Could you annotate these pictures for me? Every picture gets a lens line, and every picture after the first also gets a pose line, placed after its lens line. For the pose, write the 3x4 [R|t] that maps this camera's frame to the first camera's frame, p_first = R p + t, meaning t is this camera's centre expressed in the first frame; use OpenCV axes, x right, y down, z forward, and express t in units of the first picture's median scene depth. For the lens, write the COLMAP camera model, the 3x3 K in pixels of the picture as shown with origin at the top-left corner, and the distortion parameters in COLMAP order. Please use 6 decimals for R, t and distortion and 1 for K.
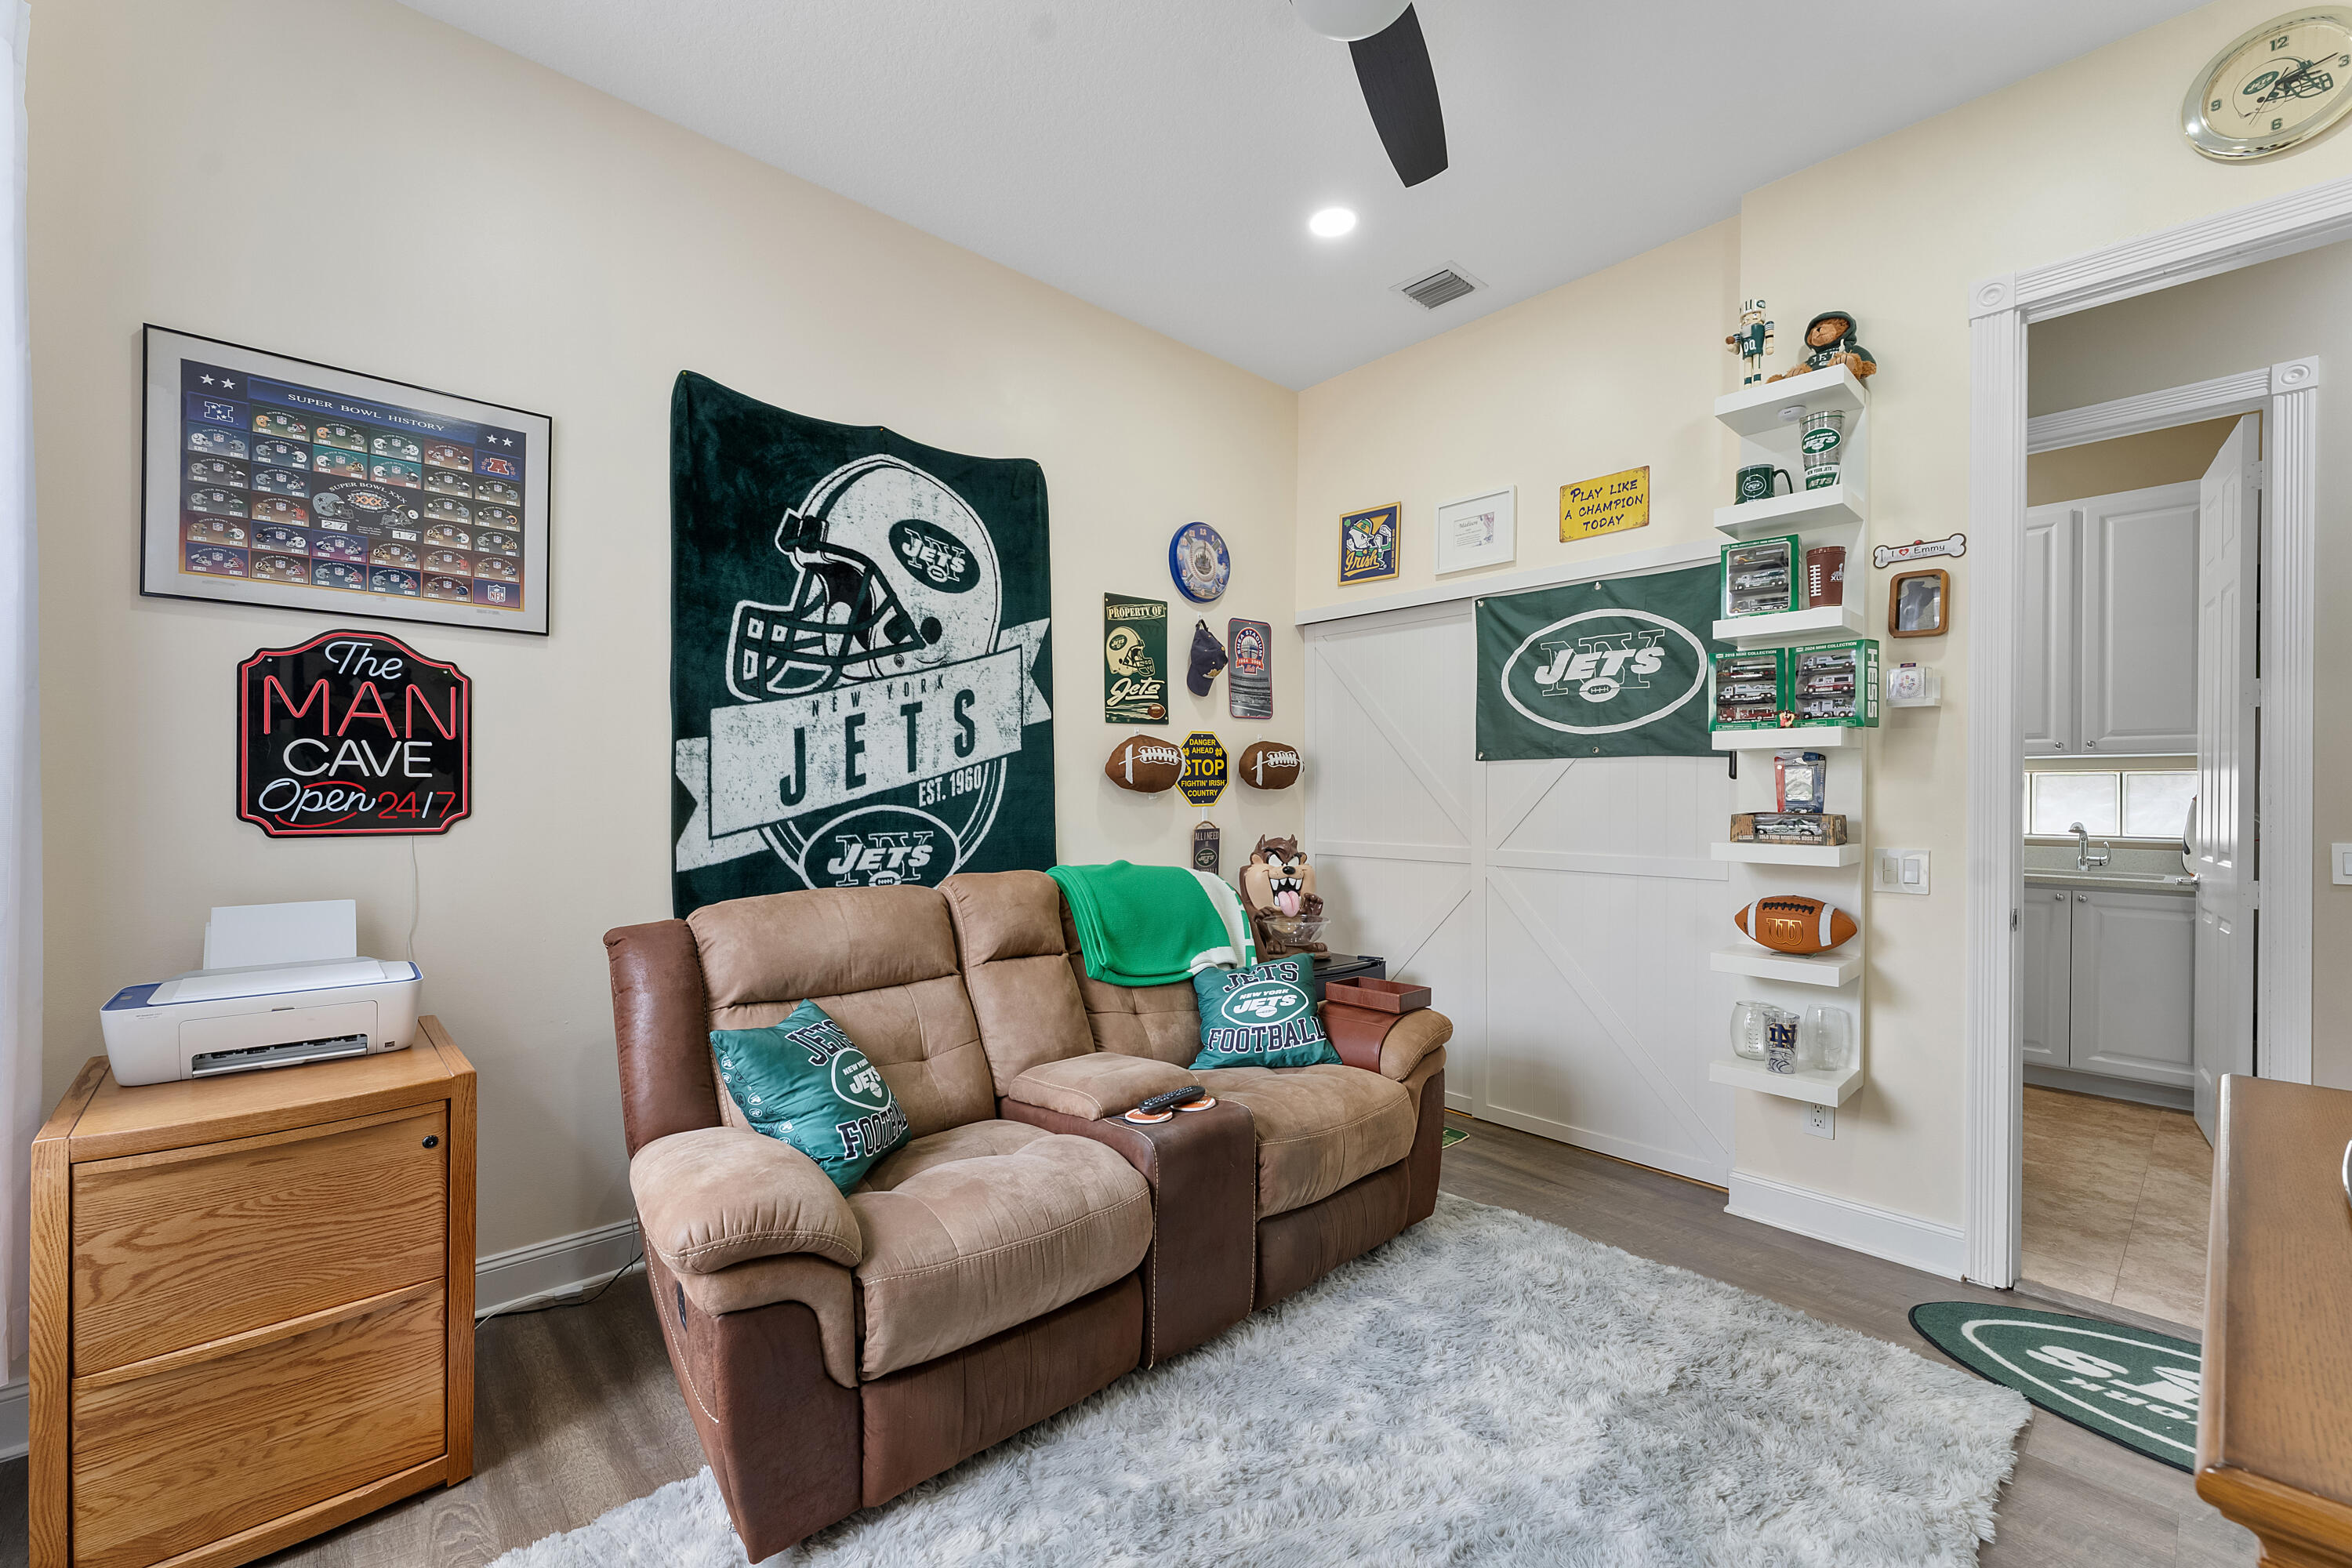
lens RADIAL K [[954.7, 0, 1191.7], [0, 954.7, 781.1], [0, 0, 1]] dist [-0.000238, 0.000239]
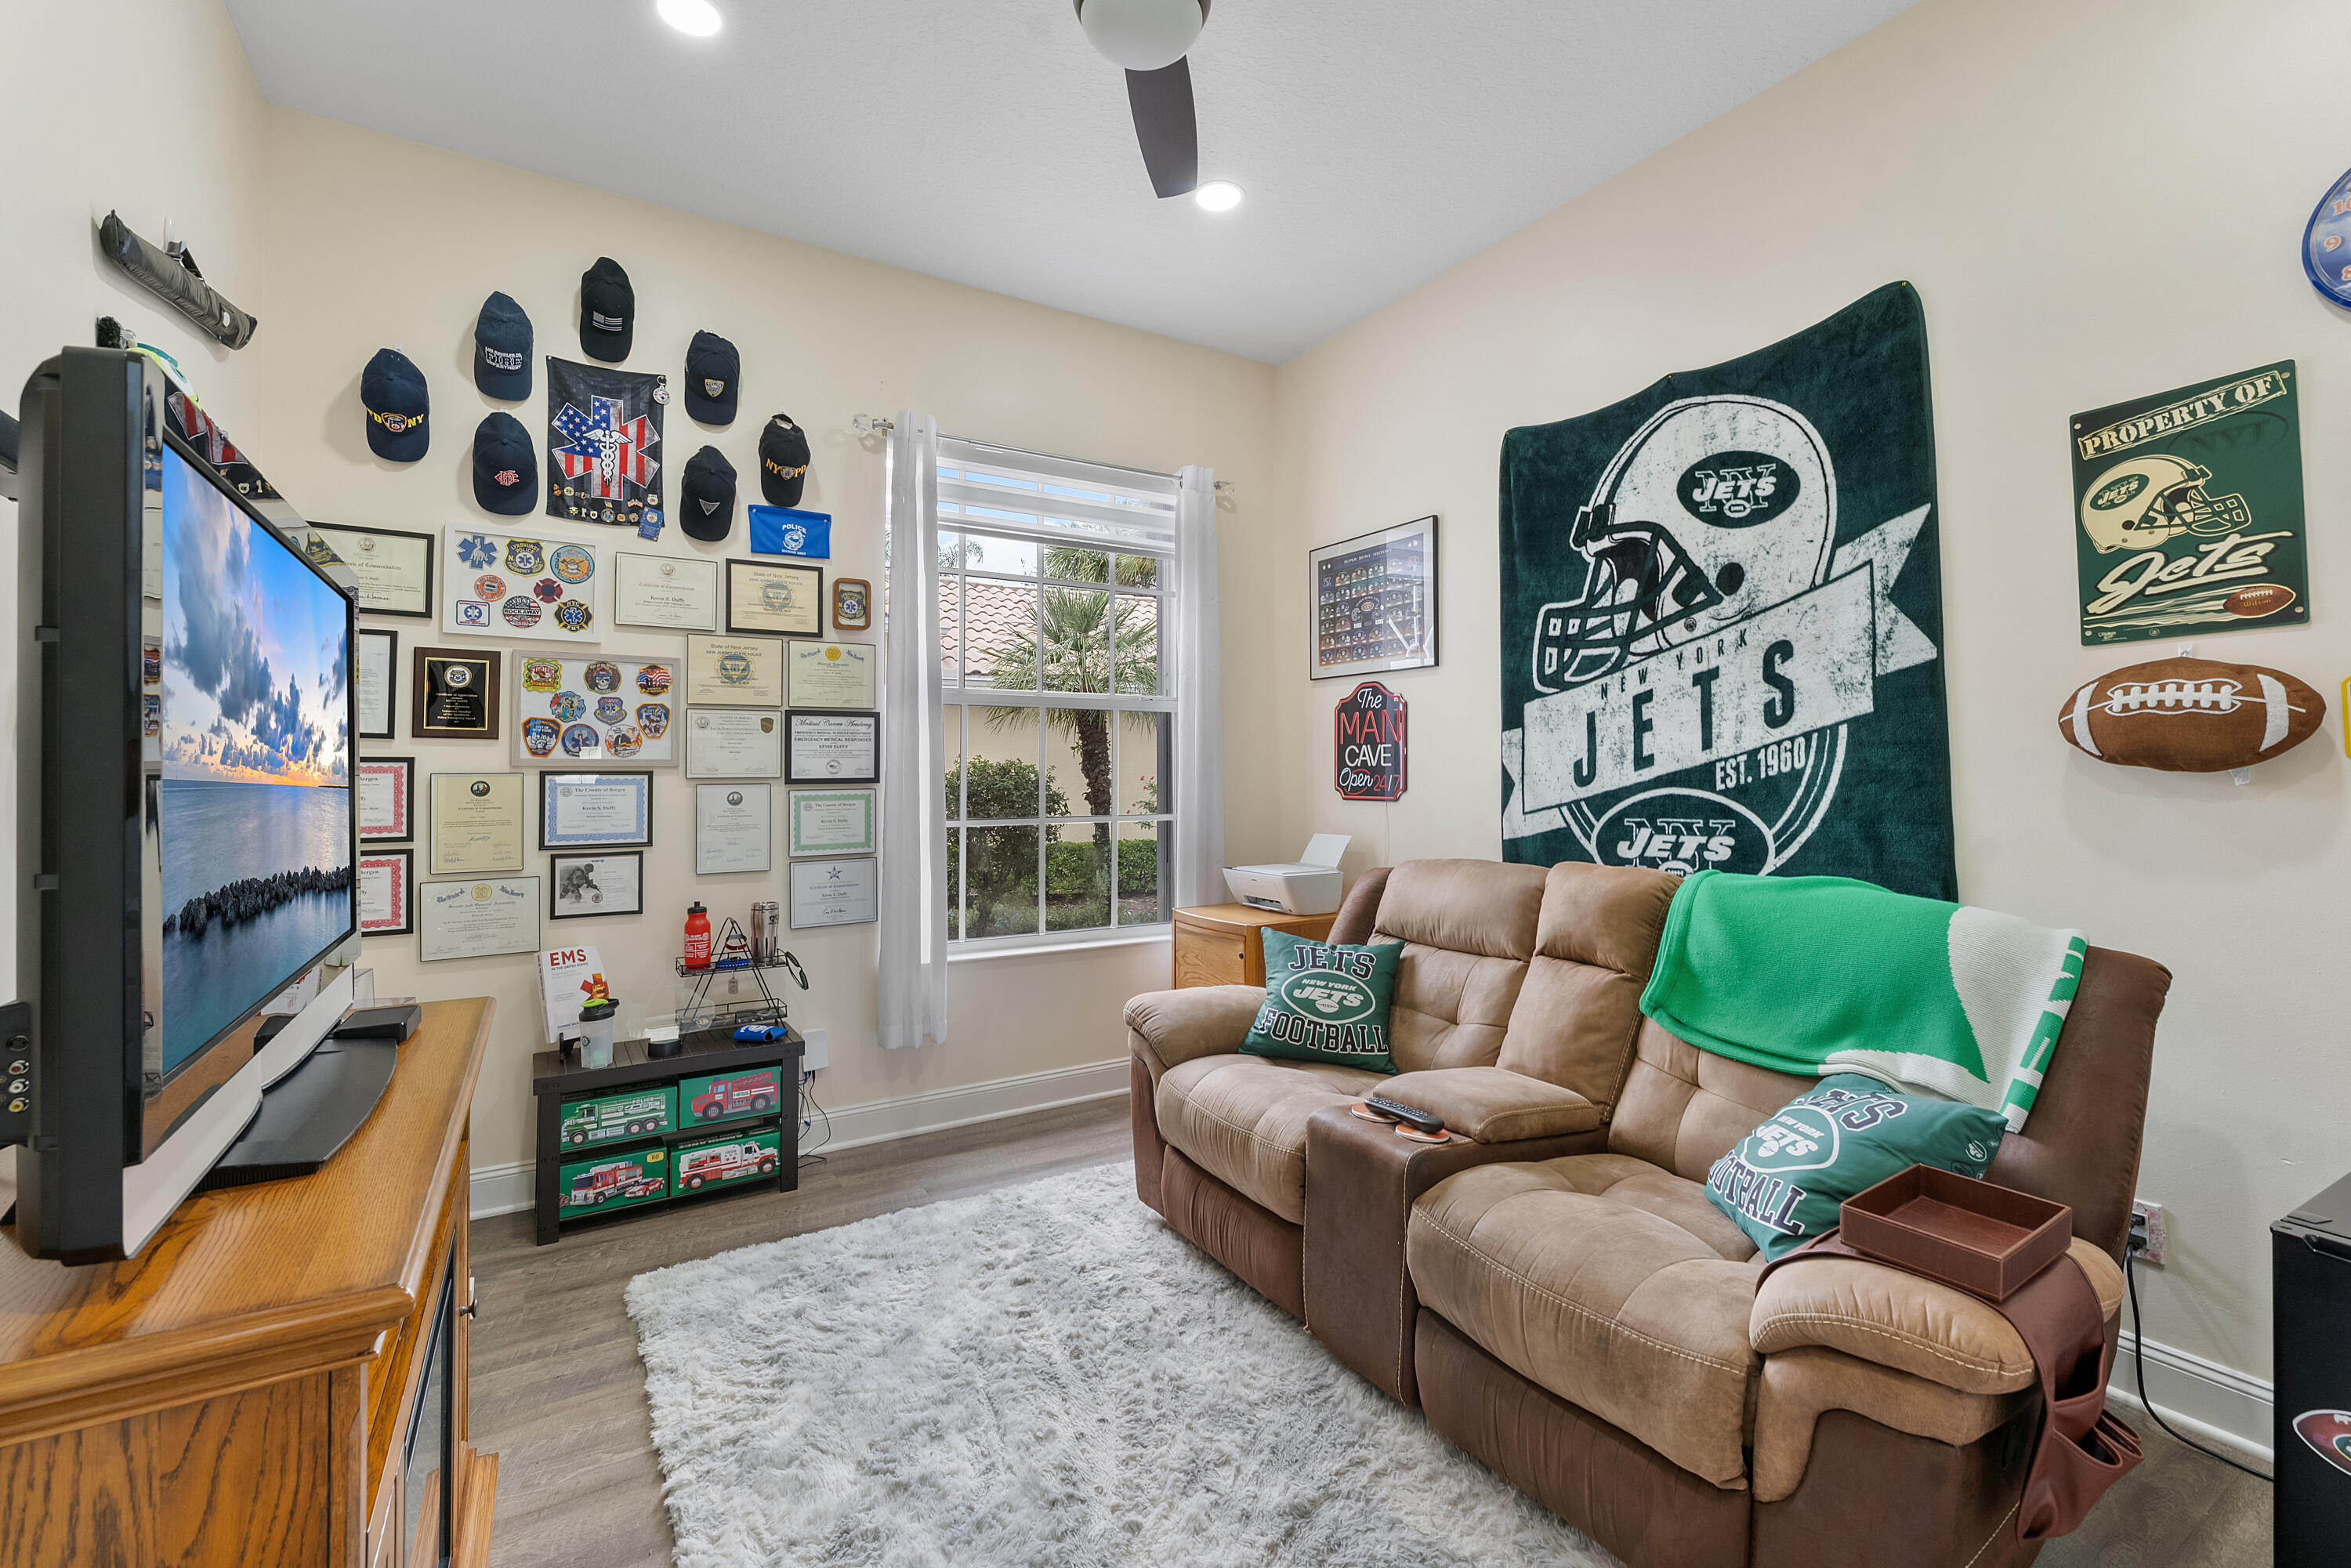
lens RADIAL K [[1000.0, 0, 1189.3], [0, 1000.0, 776.5], [0, 0, 1]] dist [0.000973, -0.000136]
pose [[-0.177498, -0.019185, -0.983934, 0.690363], [-0.008335, 0.999803, -0.017990, 0.035268], [0.984086, 0.005008, -0.177623, 0.715808]]
